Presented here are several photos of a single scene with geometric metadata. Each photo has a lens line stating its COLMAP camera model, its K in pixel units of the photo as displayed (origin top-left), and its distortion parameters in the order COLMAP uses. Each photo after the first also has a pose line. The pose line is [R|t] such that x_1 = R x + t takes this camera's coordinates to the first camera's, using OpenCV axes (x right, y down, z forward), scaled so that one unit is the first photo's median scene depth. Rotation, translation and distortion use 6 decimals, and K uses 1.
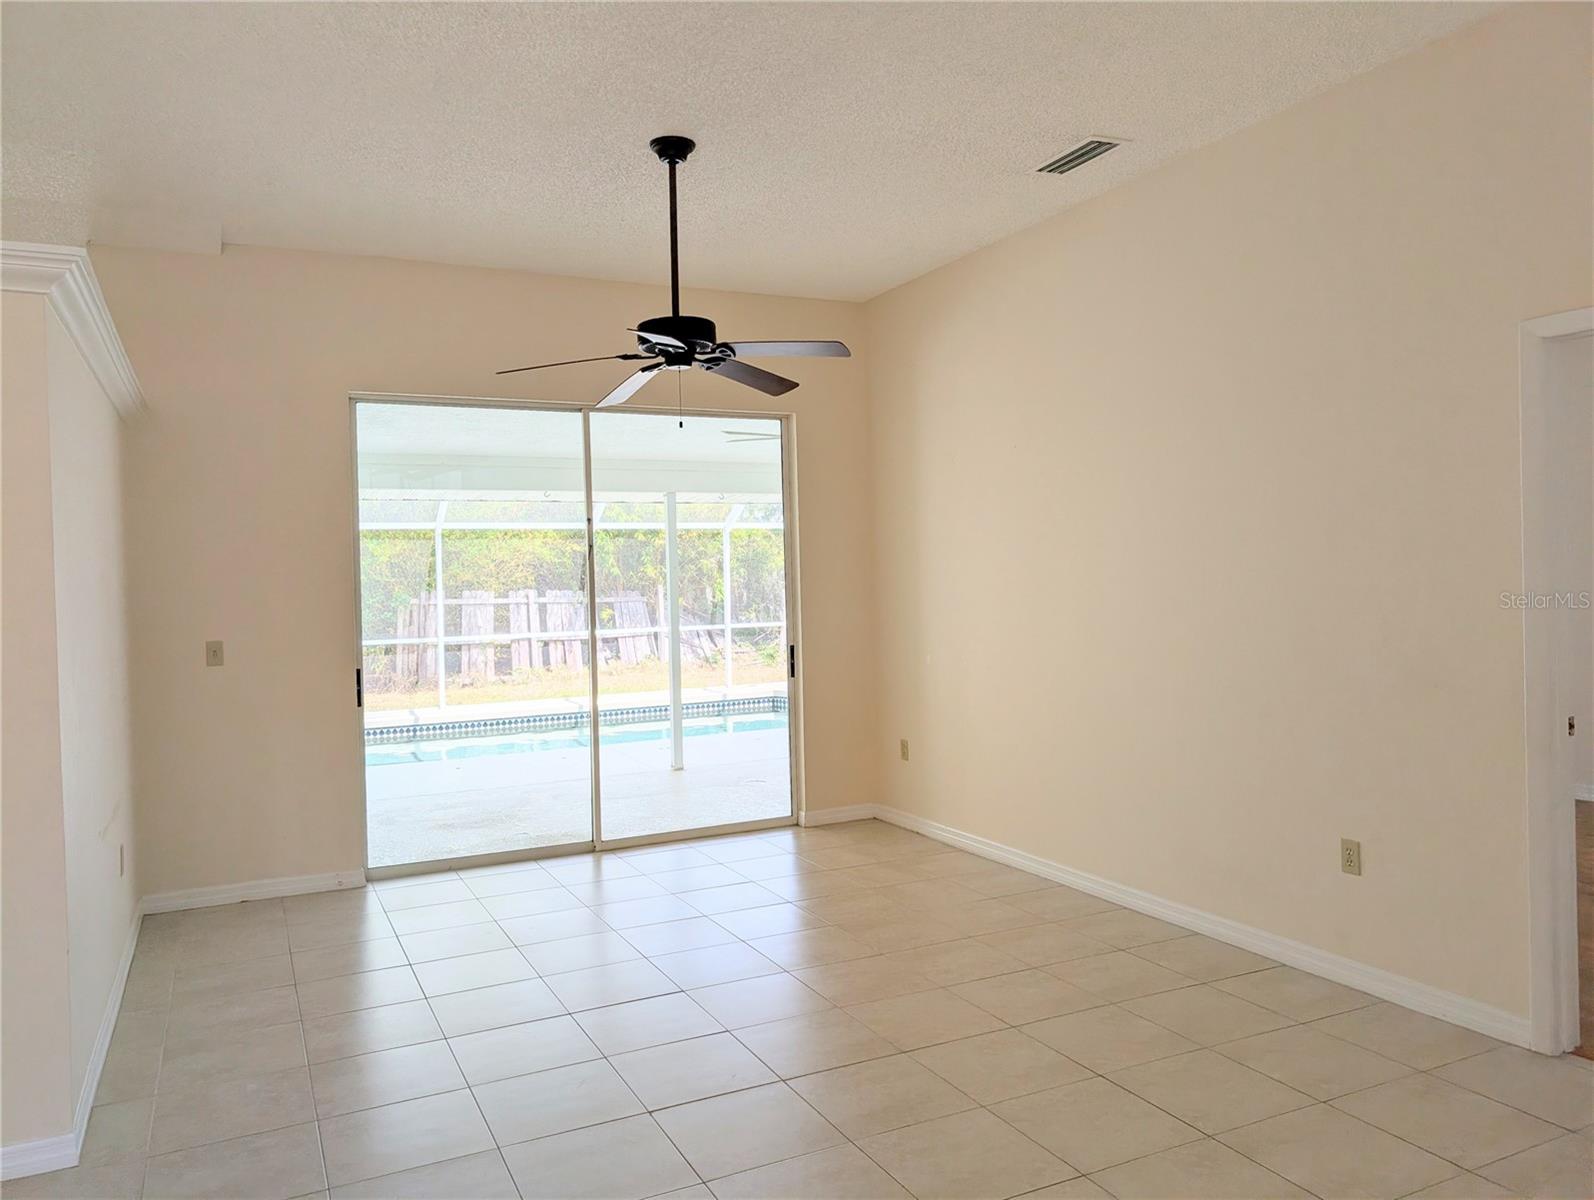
lens RADIAL K [[1137.1, 0, 795.3], [0, 1137.1, 600.8], [0, 0, 1]] dist [0.035486, -0.028703]
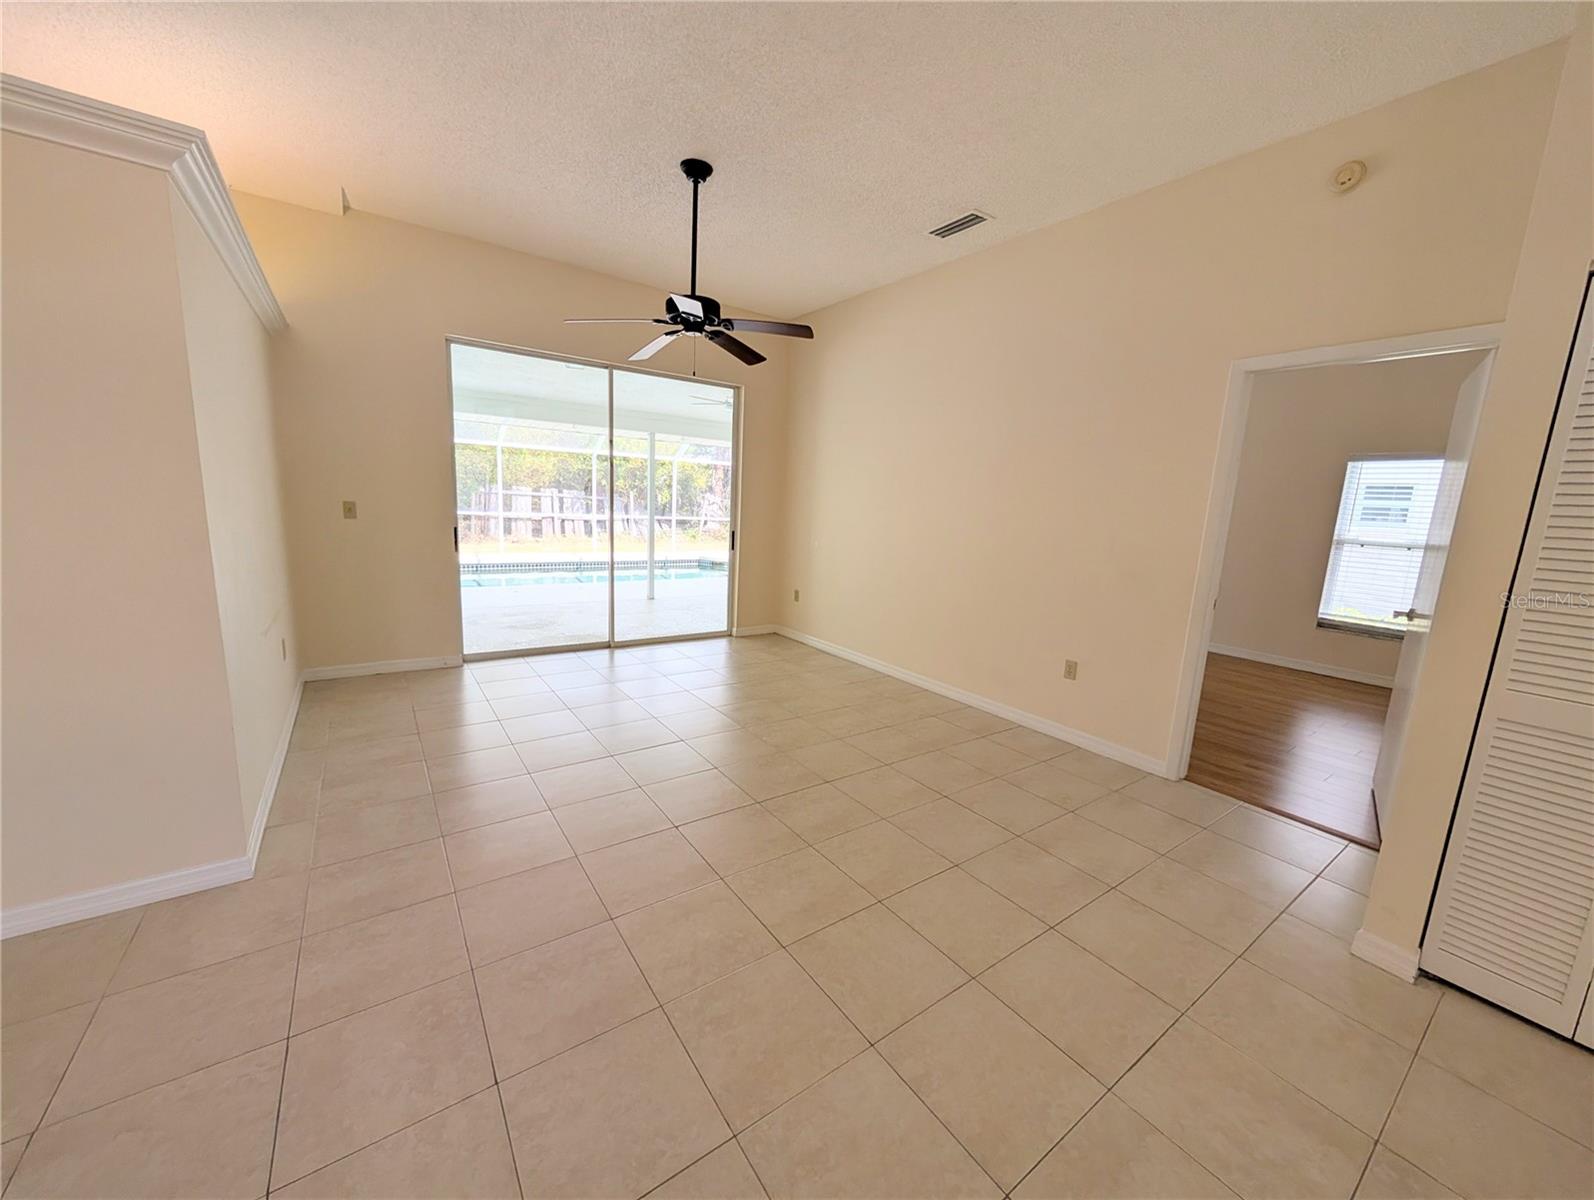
lens RADIAL K [[603.5, 0, 809.1], [0, 603.5, 604.6], [0, 0, 1]] dist [-0.001643, 0.000771]
pose [[0.982603, 0.043303, 0.180599, -0.061519], [-0.070580, 0.986546, 0.147462, 0.010240], [-0.171784, -0.157643, 0.972440, 0.125256]]
